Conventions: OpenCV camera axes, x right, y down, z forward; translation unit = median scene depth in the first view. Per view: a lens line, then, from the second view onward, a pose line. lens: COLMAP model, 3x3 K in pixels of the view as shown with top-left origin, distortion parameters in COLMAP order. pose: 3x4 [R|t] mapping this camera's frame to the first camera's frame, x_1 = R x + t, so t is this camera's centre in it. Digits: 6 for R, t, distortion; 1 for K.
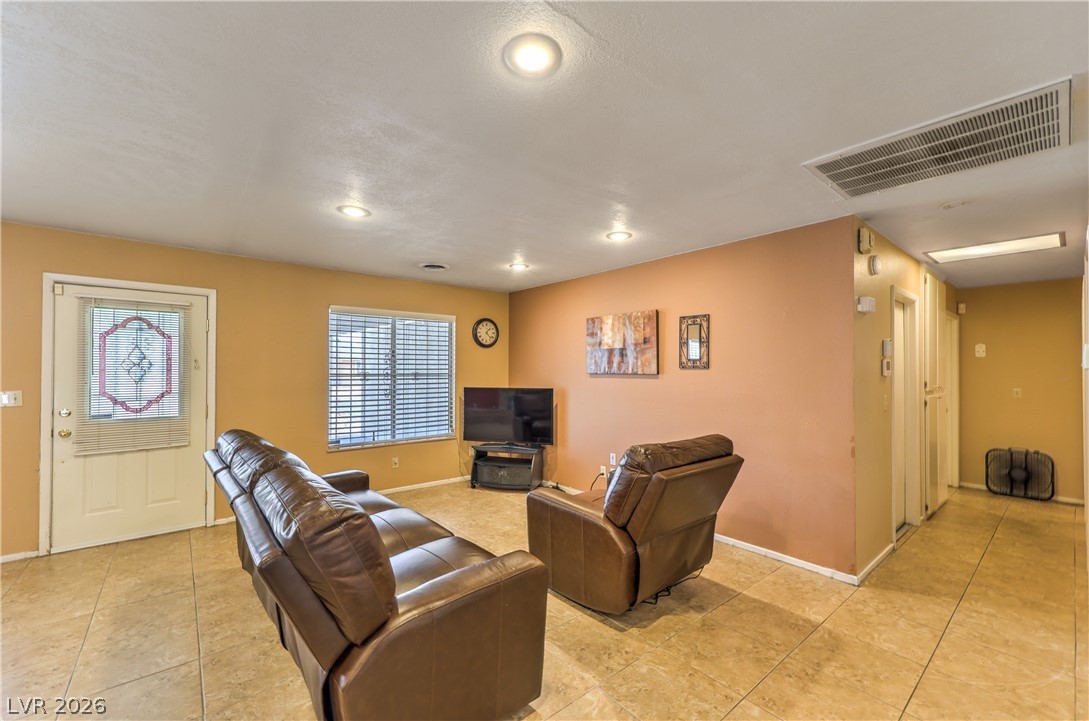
lens RADIAL K [[441.8, 0, 546.8], [0, 441.8, 363.7], [0, 0, 1]] dist [0.003181, 0.000664]
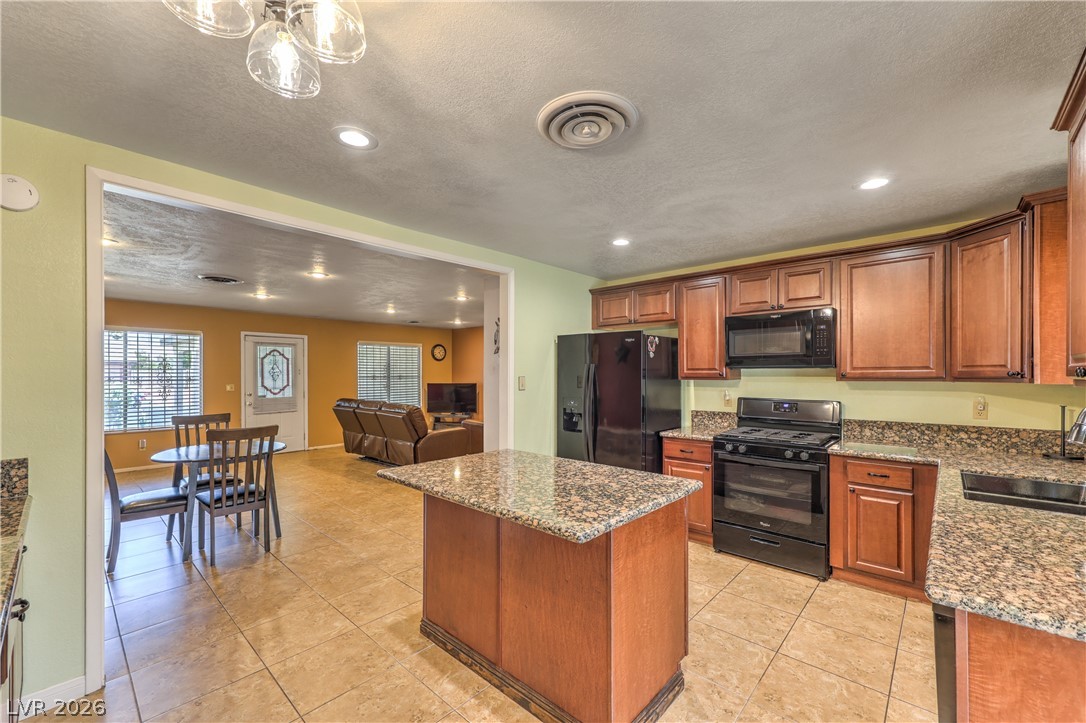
lens RADIAL K [[440.6, 0, 546.4], [0, 440.6, 372.9], [0, 0, 1]] dist [0.003181, 0.000664]
pose [[0.990639, -0.002856, 0.136480, 0.075530], [0.000425, 0.999841, 0.017839, -0.031524], [-0.136509, -0.017614, 0.990482, -1.271978]]
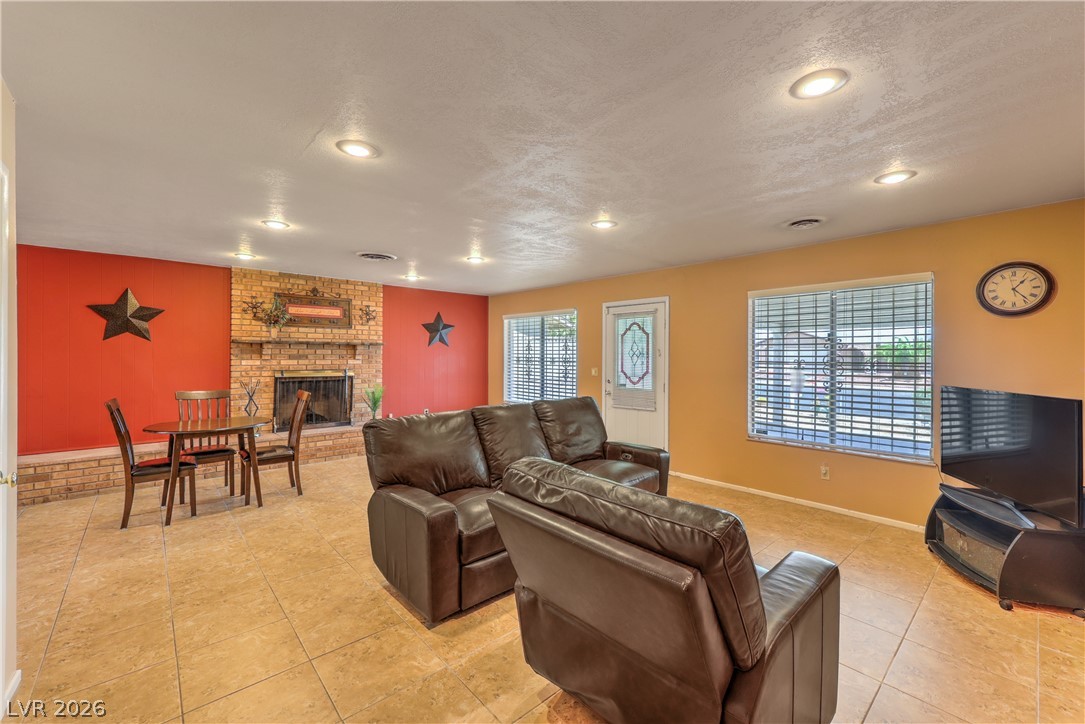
lens RADIAL K [[440.2, 0, 543.3], [0, 440.2, 358.0], [0, 0, 1]] dist [0.003181, 0.000664]
pose [[0.033694, 0.002345, -0.999429, 0.595539], [0.010341, 0.999943, 0.002695, 0.010609], [0.999379, -0.010426, 0.033668, 0.628206]]
